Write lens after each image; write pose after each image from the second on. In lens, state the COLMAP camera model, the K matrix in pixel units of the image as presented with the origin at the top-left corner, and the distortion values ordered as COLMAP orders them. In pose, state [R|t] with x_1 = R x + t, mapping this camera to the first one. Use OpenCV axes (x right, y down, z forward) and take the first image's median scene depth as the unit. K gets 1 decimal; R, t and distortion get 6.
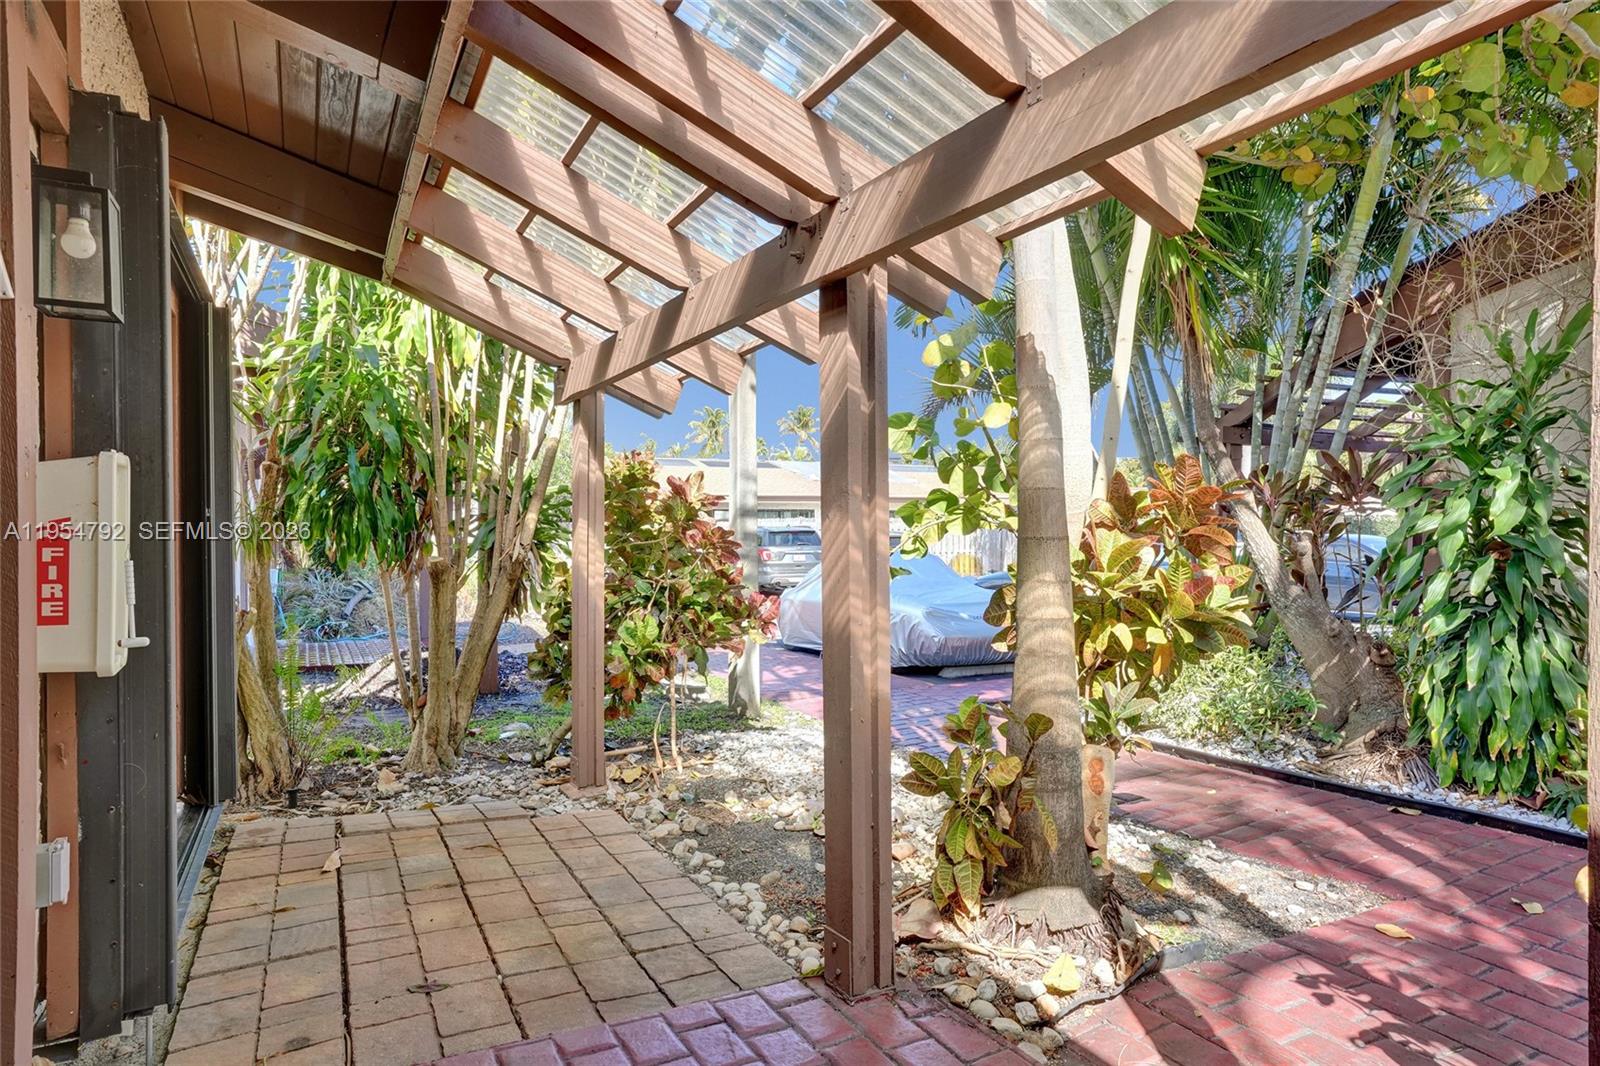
lens RADIAL K [[919.6, 0, 800.0], [0, 919.6, 533.0], [0, 0, 1]] dist [-0.000596, -0.000172]
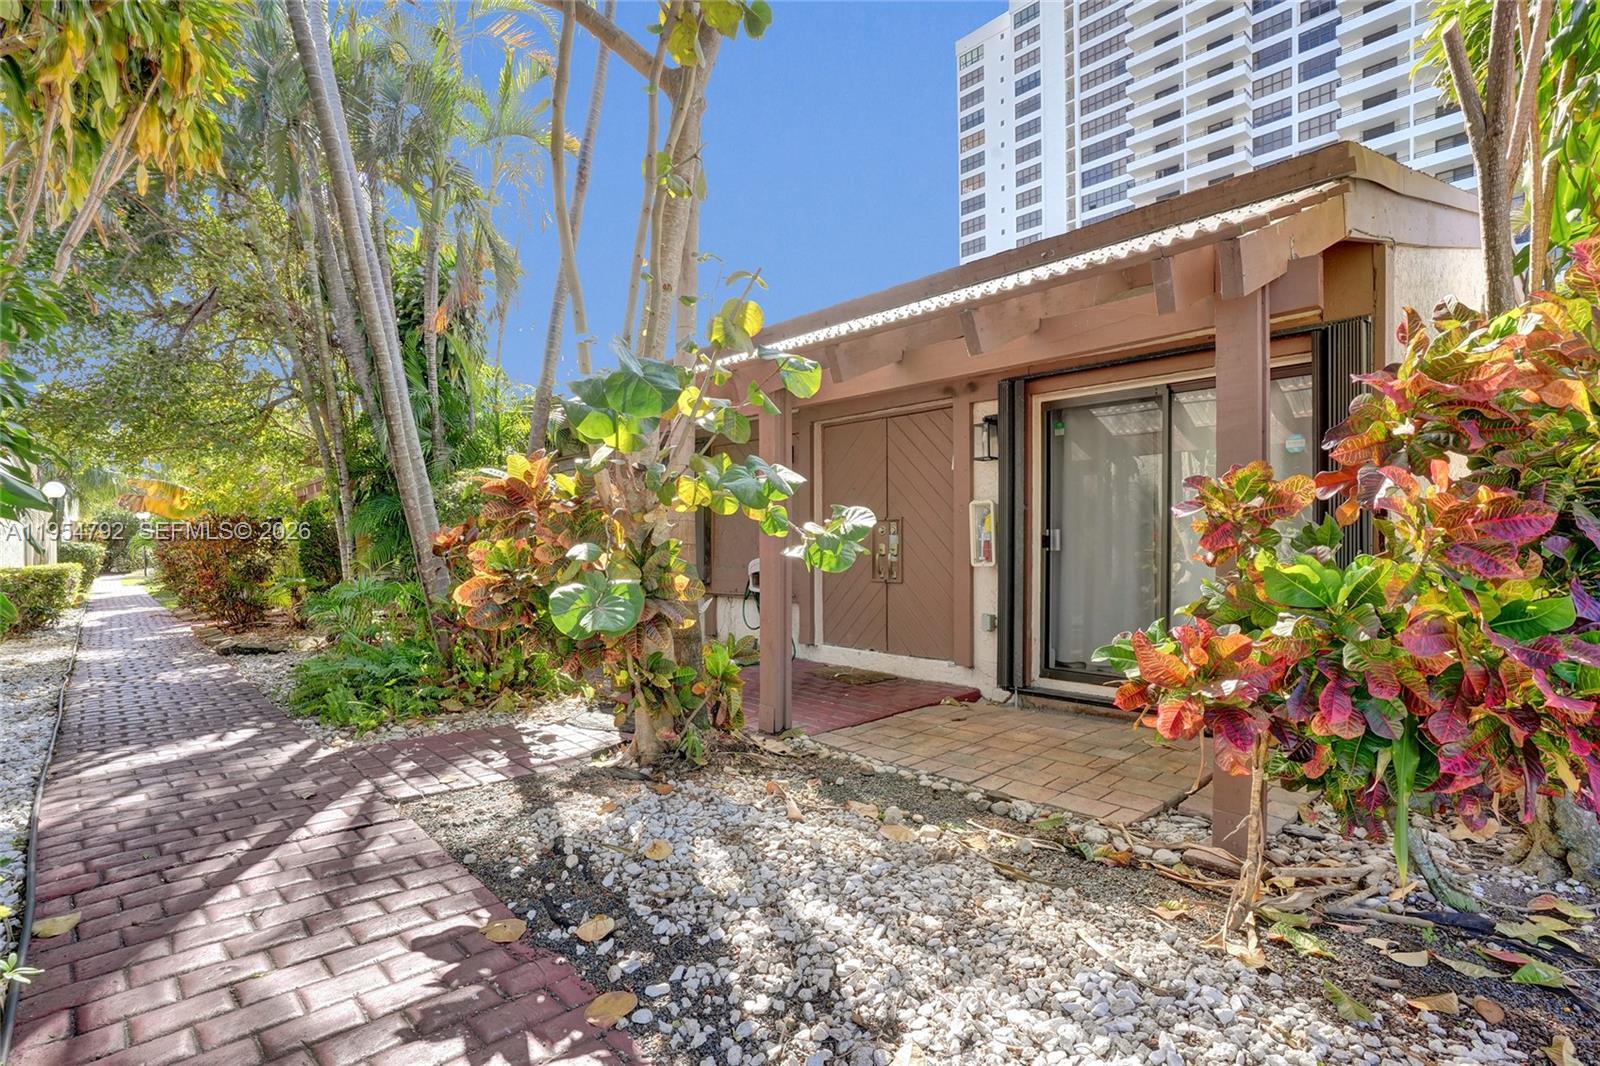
lens RADIAL K [[767.4, 0, 803.4], [0, 767.4, 538.7], [0, 0, 1]] dist [-0.049407, 0.026924]
pose [[-0.966168, -0.000369, -0.257914, 0.381787], [0.002171, 0.999952, -0.009563, 0.046207], [0.257905, -0.009800, -0.966121, 2.249847]]
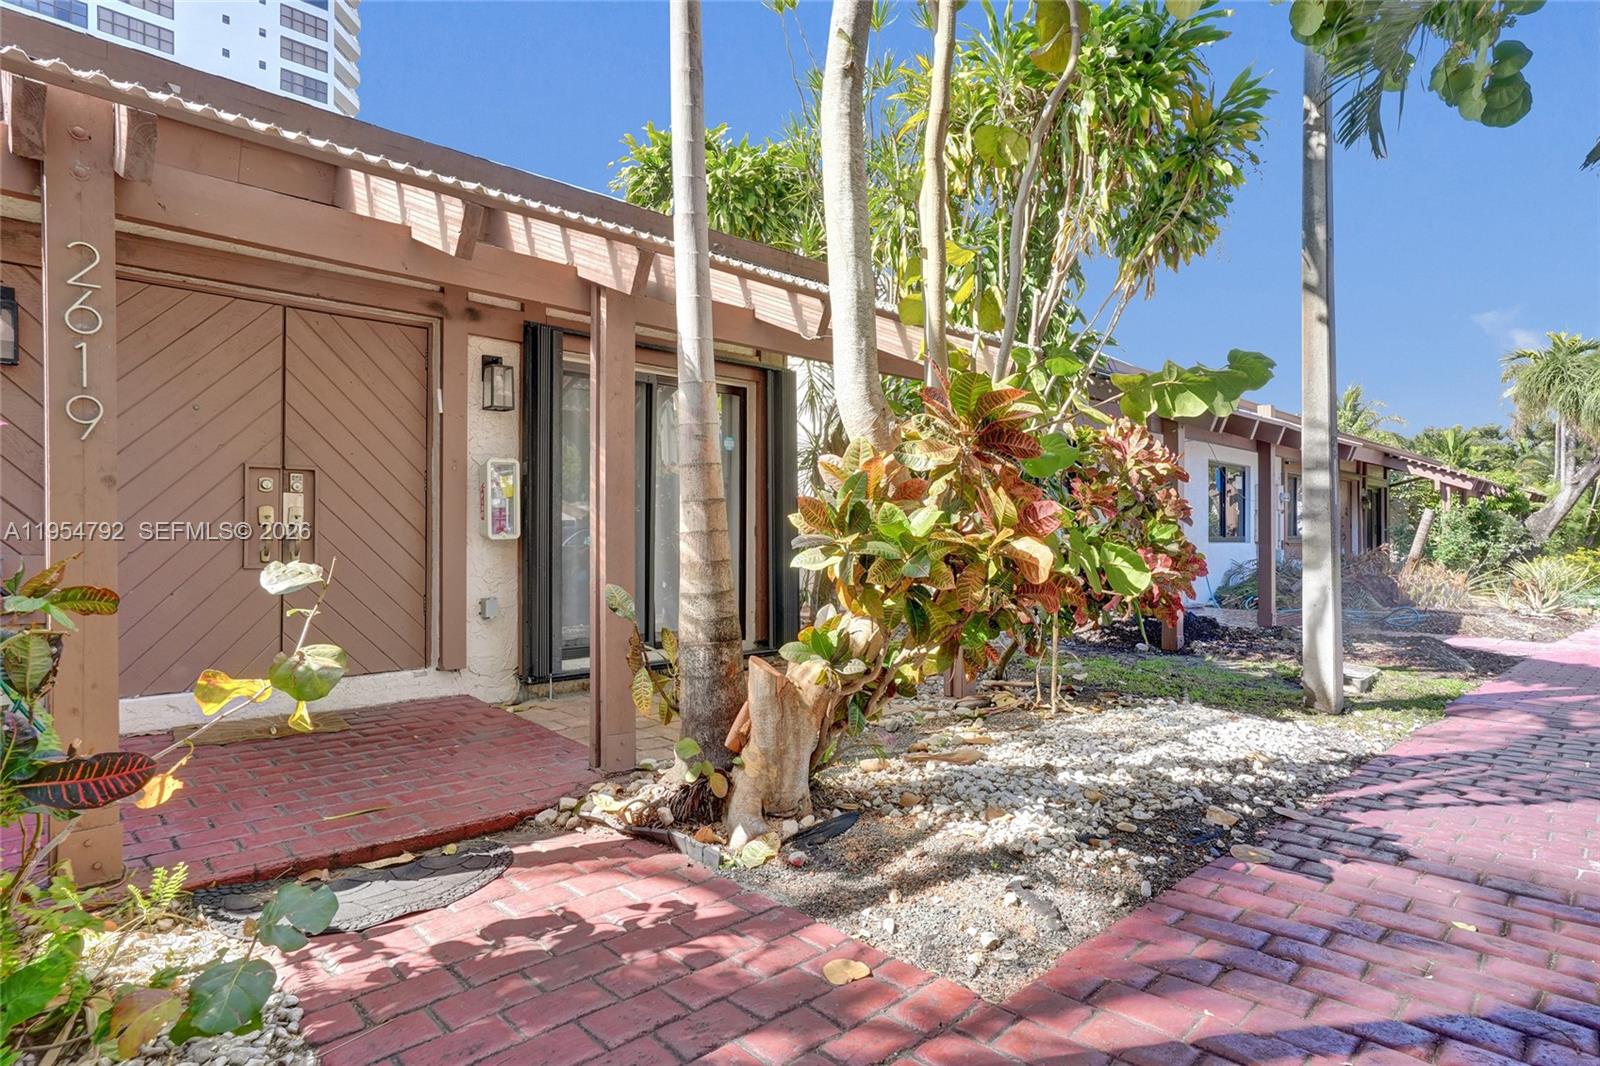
lens RADIAL K [[840.8, 0, 800.0], [0, 840.8, 533.0], [0, 0, 1]] dist [-0.005441, -0.000008]
pose [[0.258379, -0.006473, -0.966022, 1.209915], [-0.002125, 0.999971, -0.007269, 0.091857], [0.966041, 0.003931, 0.258358, 0.756529]]
